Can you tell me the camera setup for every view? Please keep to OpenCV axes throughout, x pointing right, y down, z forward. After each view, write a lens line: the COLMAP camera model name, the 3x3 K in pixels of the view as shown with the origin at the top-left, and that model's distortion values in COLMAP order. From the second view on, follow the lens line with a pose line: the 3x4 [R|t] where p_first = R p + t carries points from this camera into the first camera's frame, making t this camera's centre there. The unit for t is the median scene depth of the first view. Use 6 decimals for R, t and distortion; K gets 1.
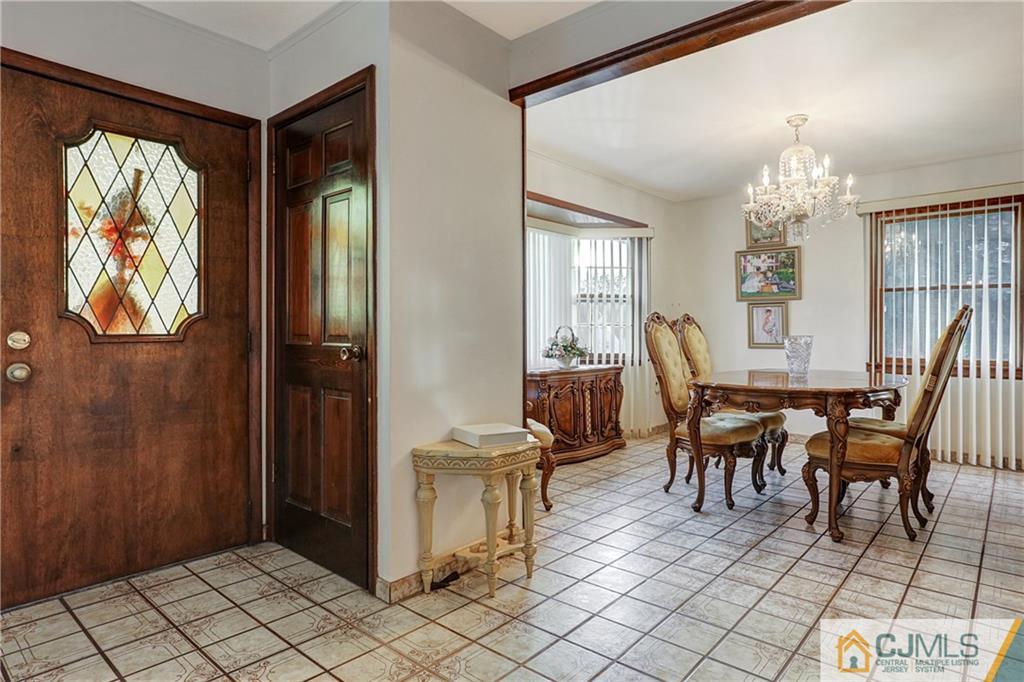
lens RADIAL K [[586.2, 0, 535.8], [0, 586.2, 325.4], [0, 0, 1]] dist [-0.026880, 0.006245]
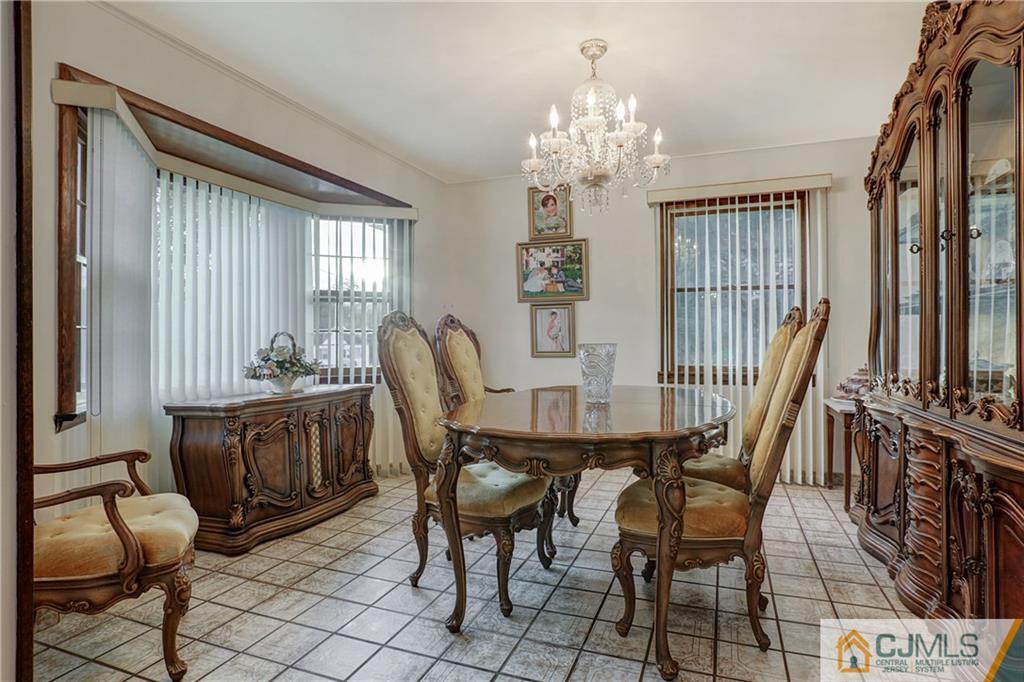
lens RADIAL K [[522.4, 0, 514.3], [0, 522.4, 335.7], [0, 0, 1]] dist [0.002552, 0.002888]
pose [[0.951013, -0.007839, 0.309052, 0.124158], [0.005737, 0.999954, 0.007709, 0.001784], [-0.309098, -0.005558, 0.951014, 0.336258]]
